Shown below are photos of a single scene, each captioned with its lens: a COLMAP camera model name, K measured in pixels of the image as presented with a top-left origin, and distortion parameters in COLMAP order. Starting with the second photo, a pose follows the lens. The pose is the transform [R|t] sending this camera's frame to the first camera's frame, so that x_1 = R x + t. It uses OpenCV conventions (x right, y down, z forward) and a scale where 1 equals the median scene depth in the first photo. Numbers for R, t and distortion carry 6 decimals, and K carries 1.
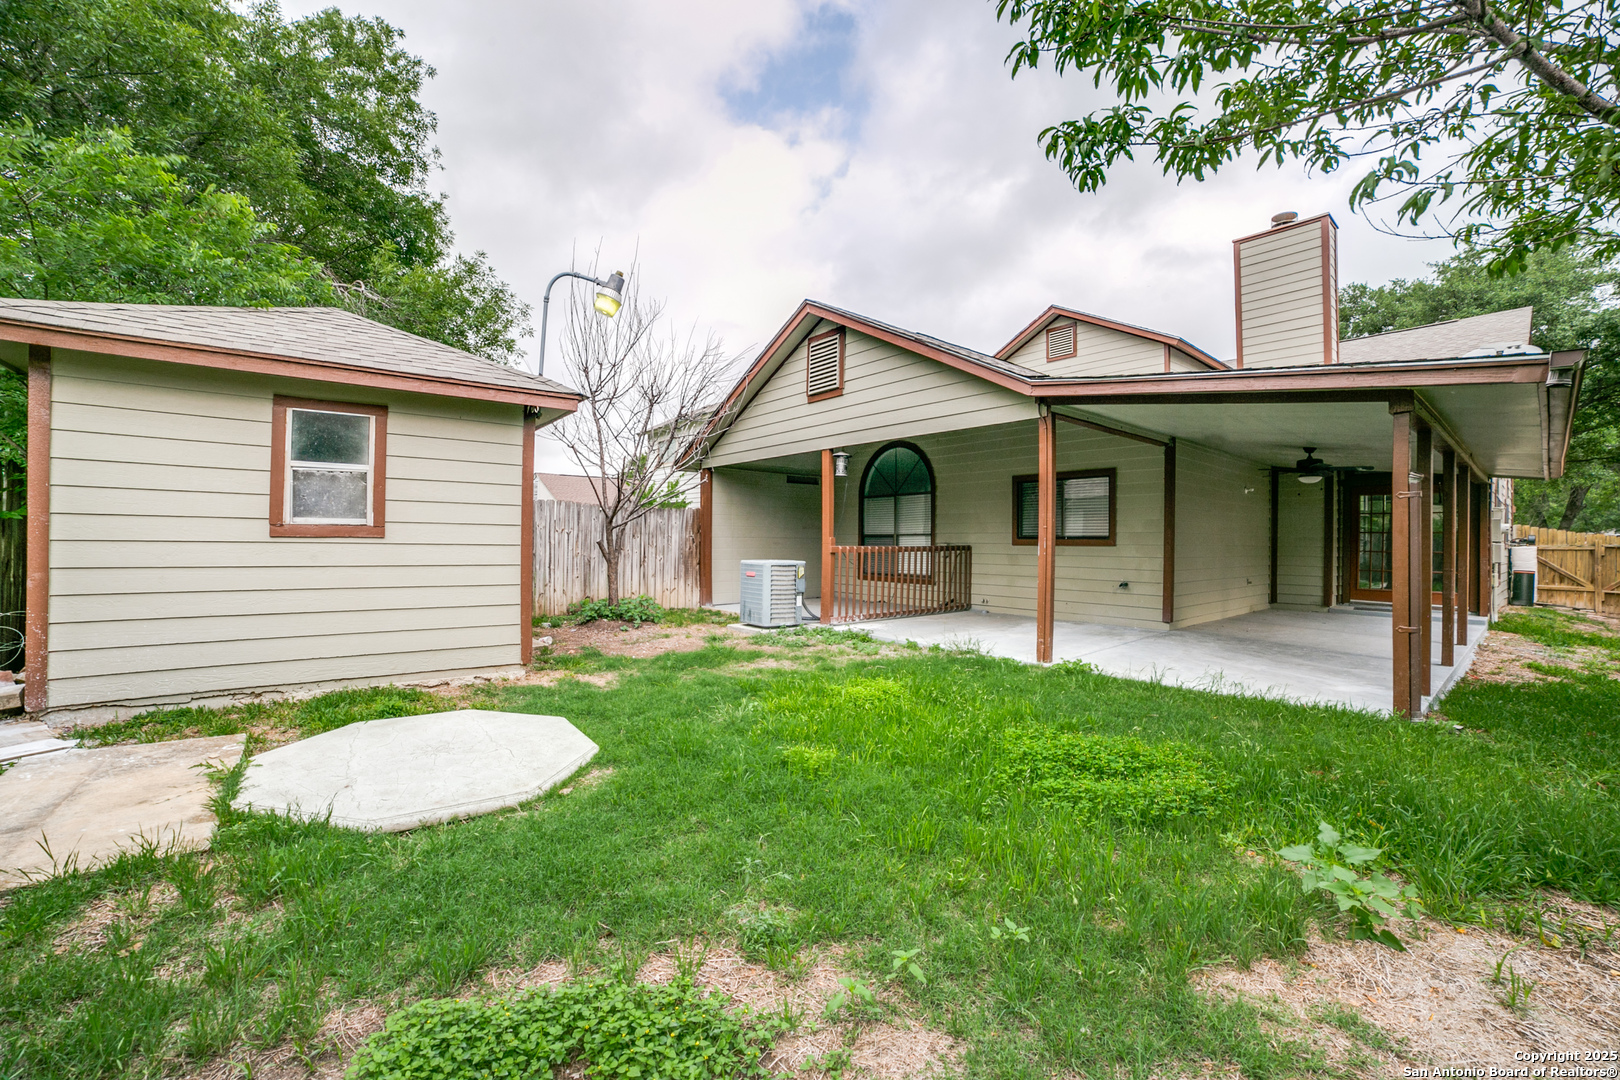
lens RADIAL K [[652.4, 0, 815.4], [0, 652.4, 545.0], [0, 0, 1]] dist [-0.112223, 0.040148]
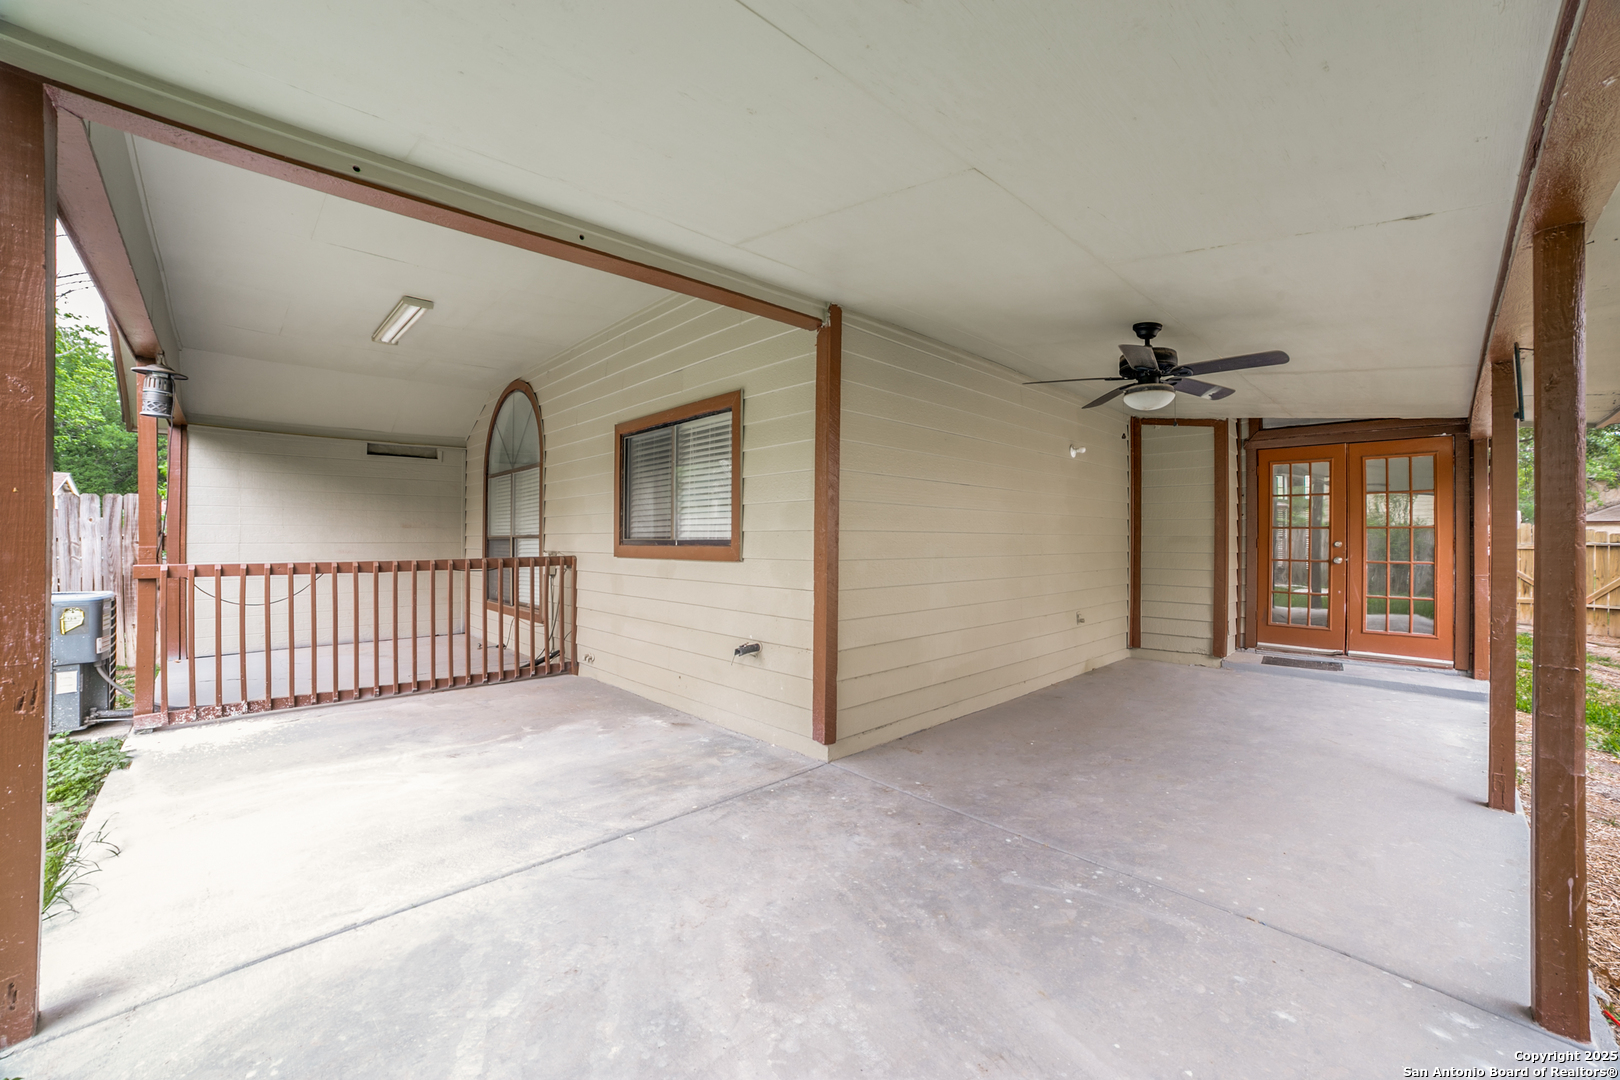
lens RADIAL K [[652.4, 0, 815.4], [0, 652.4, 545.0], [0, 0, 1]] dist [-0.112223, 0.040148]
pose [[0.996334, -0.008343, 0.085135, 0.450723], [0.007958, 0.999957, 0.004862, -0.011132], [-0.085172, -0.004166, 0.996358, 0.496734]]
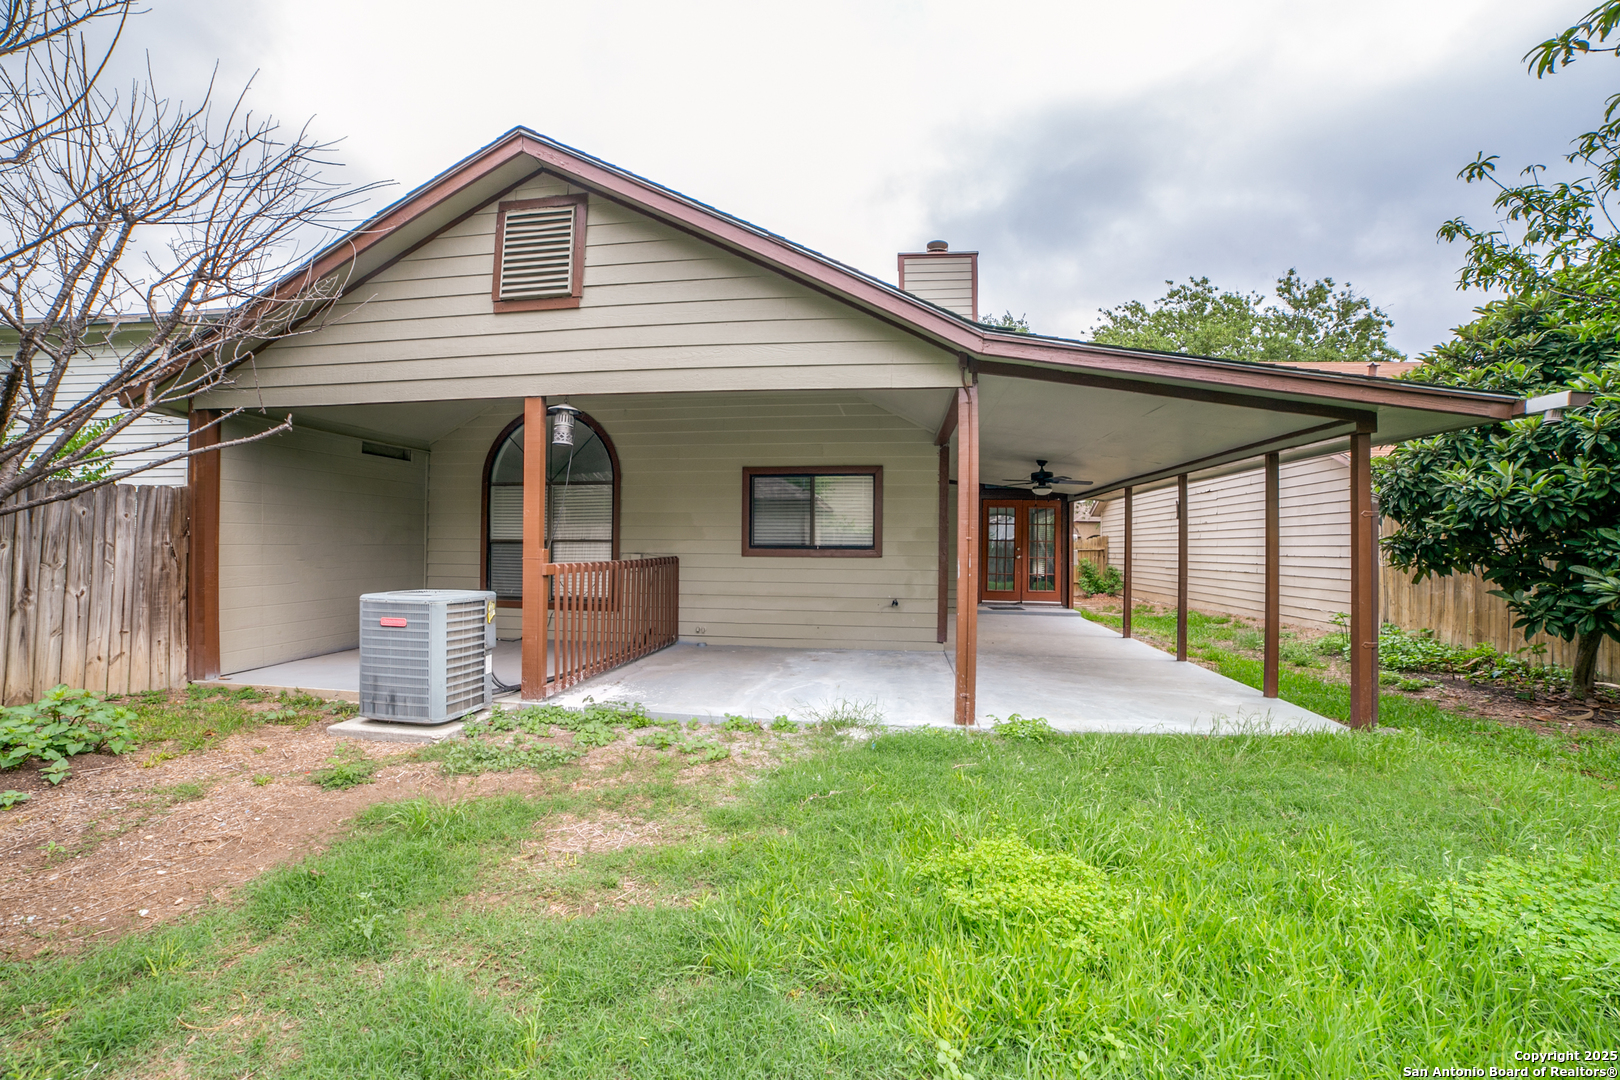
lens RADIAL K [[652.4, 0, 815.4], [0, 652.4, 545.0], [0, 0, 1]] dist [-0.112223, 0.040148]
pose [[0.724506, -0.001364, 0.689267, -0.183149], [0.001209, 0.999999, 0.000708, -0.014563], [-0.689267, 0.000320, 0.724507, 0.398553]]
